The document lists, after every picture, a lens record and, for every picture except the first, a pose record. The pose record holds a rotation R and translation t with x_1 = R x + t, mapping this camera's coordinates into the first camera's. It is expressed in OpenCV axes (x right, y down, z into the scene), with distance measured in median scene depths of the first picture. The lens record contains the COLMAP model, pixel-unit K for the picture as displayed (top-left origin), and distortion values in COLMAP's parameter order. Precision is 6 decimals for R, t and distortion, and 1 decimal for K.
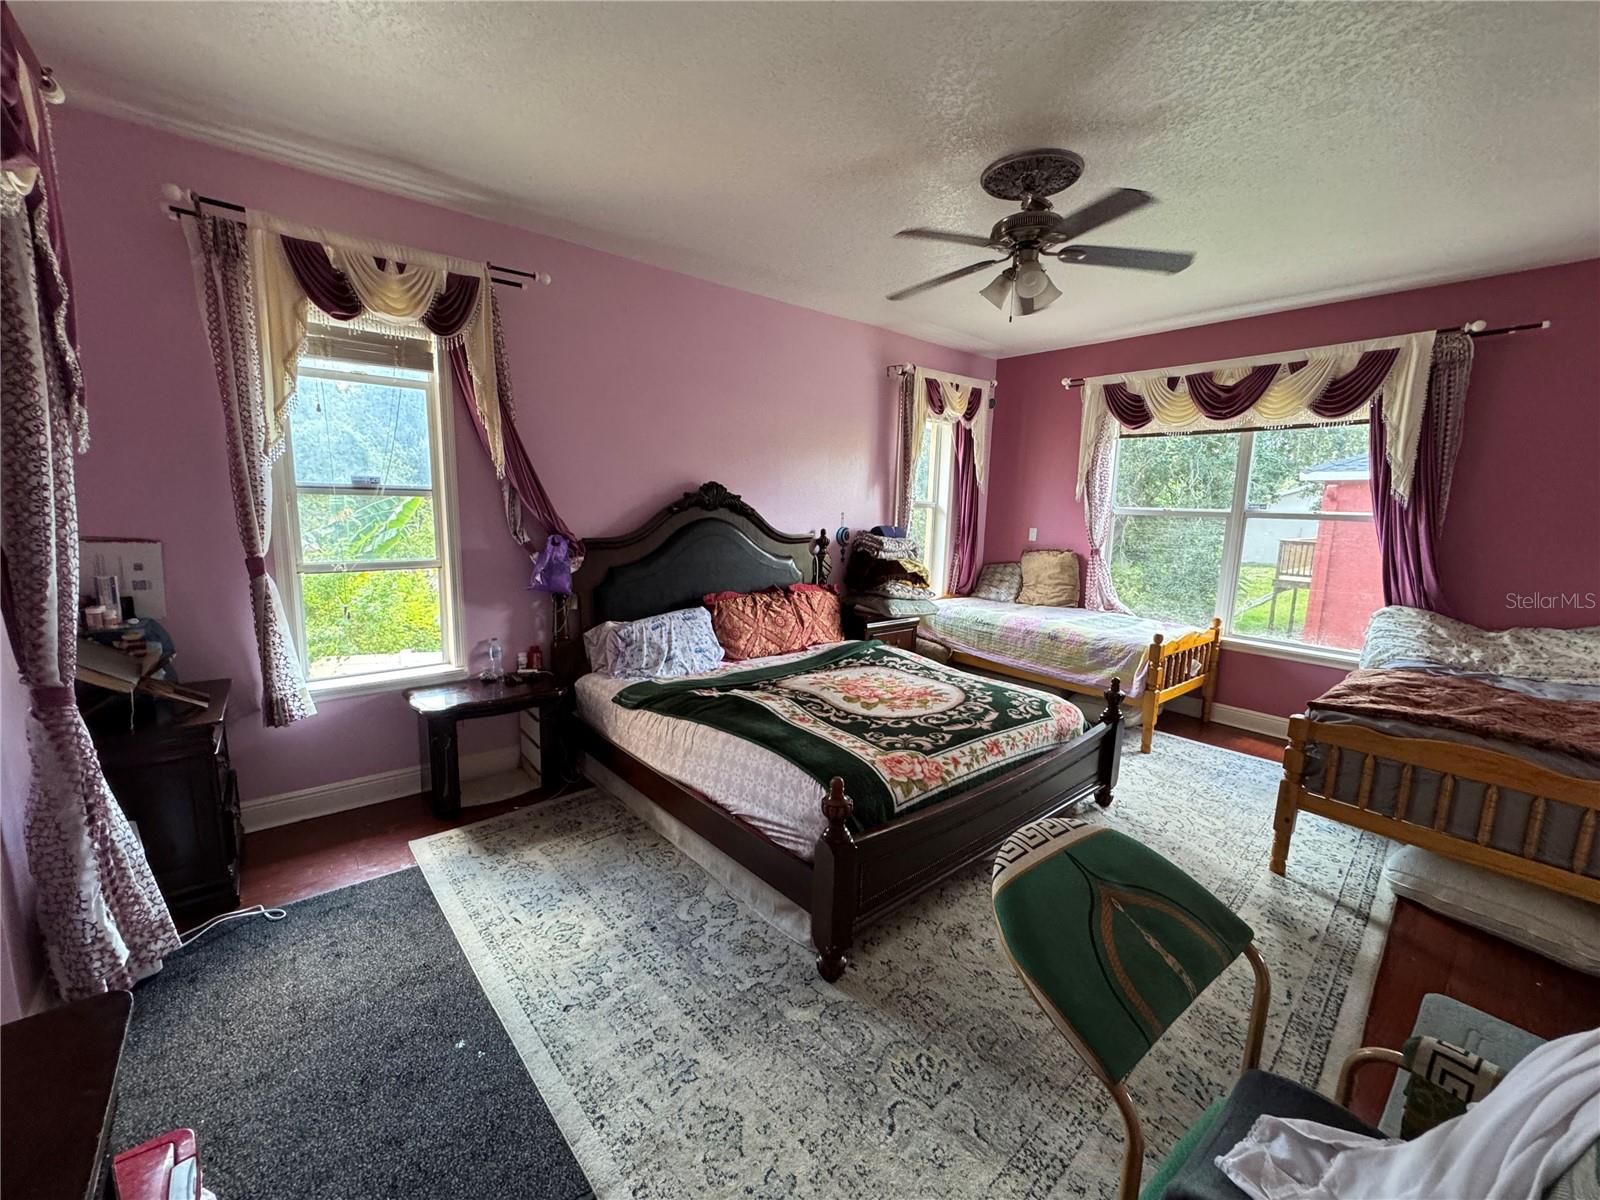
lens RADIAL K [[637.8, 0, 797.8], [0, 637.8, 602.3], [0, 0, 1]] dist [-0.011037, 0.001215]
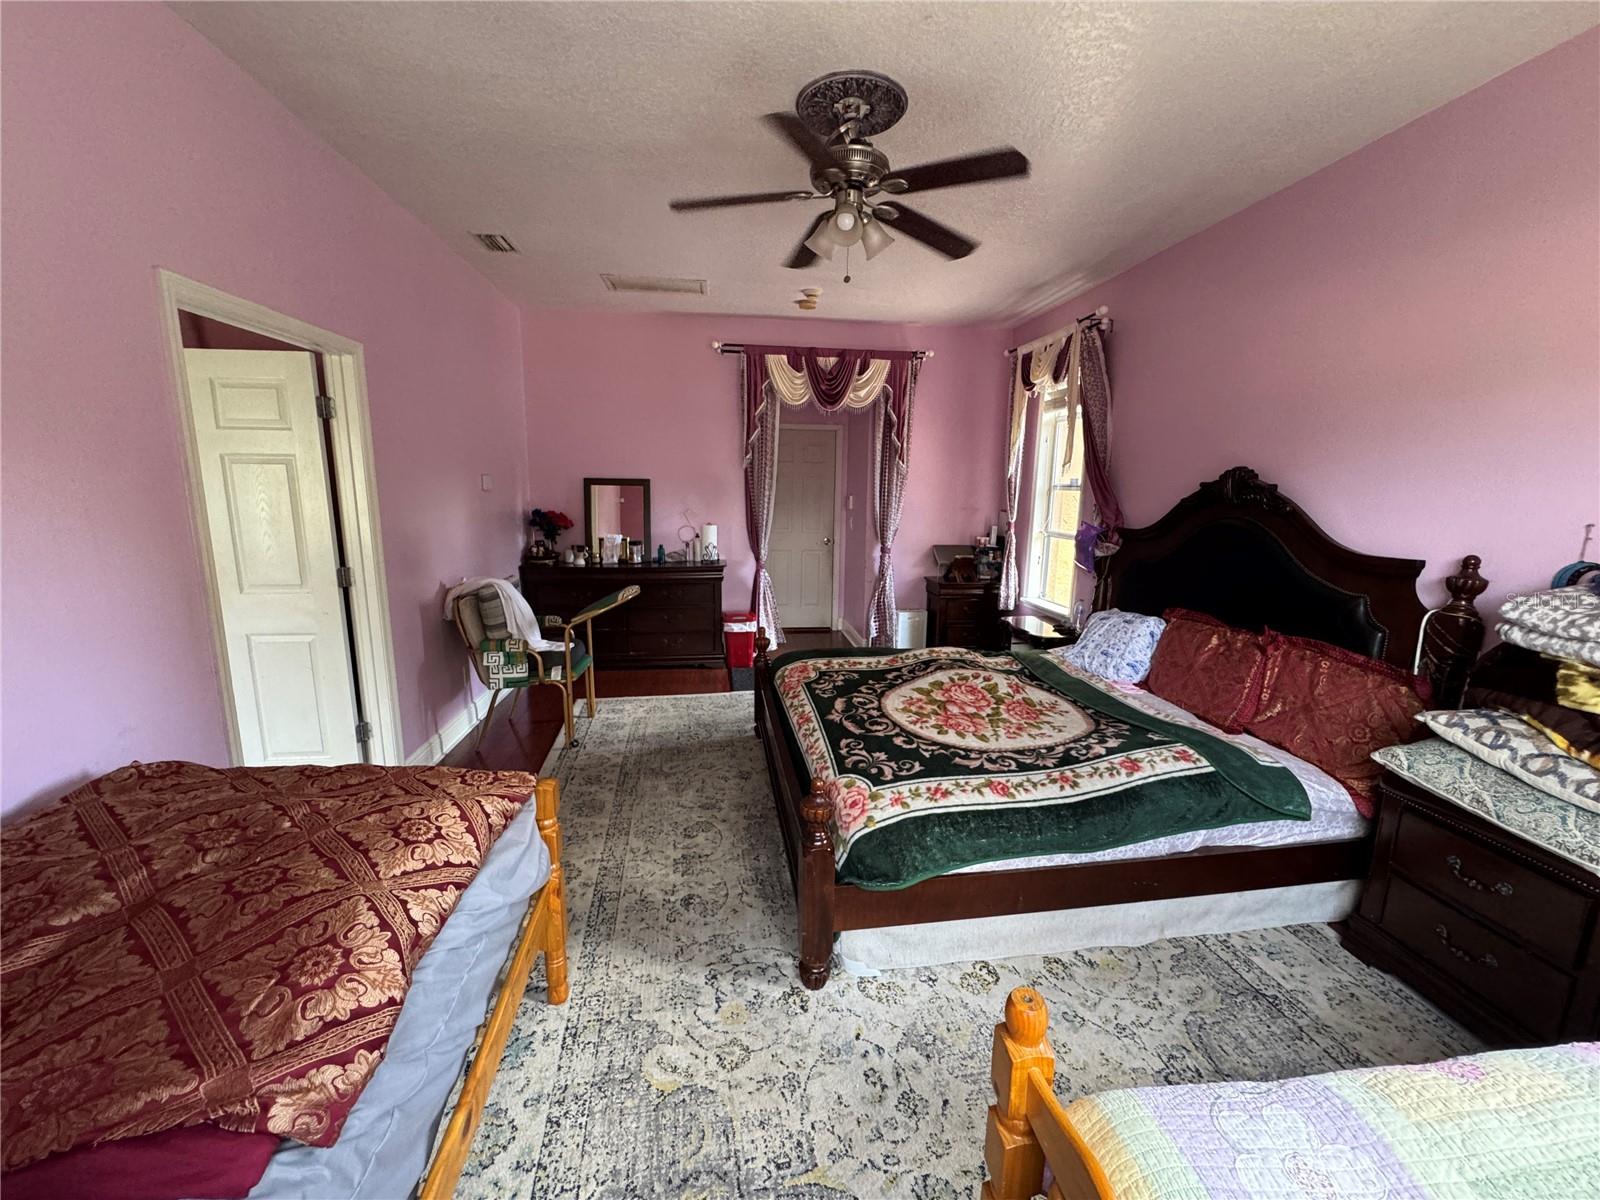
lens RADIAL K [[637.8, 0, 797.2], [0, 637.8, 600.9], [0, 0, 1]] dist [-0.011037, 0.001215]
pose [[-0.537899, 0.118910, -0.834581, 0.904977], [-0.161736, 0.957054, 0.240601, -0.156645], [0.827349, 0.264400, -0.495567, 1.144140]]
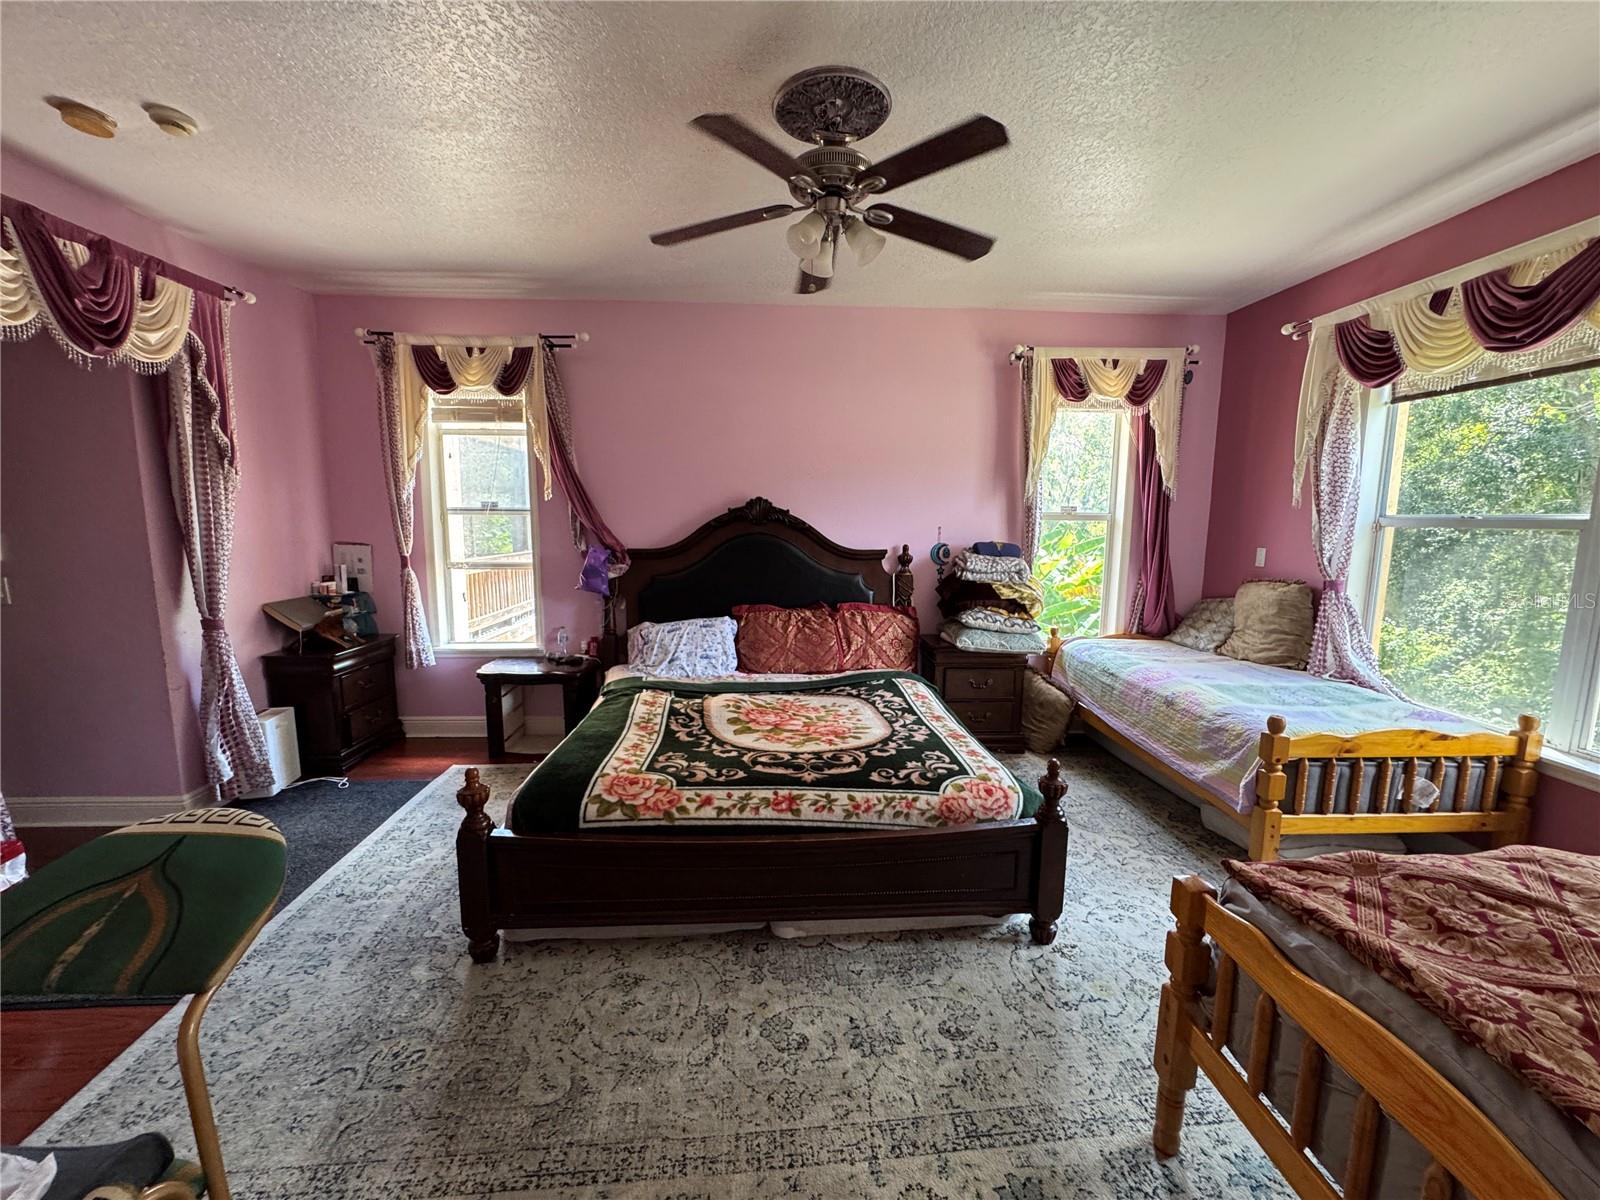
lens RADIAL K [[637.8, 0, 801.1], [0, 637.8, 602.3], [0, 0, 1]] dist [-0.011037, 0.001215]
pose [[0.799869, 0.062083, -0.596955, 0.636318], [-0.081950, 0.996617, -0.006159, -0.022144], [0.594554, 0.053847, 0.802251, 0.262234]]
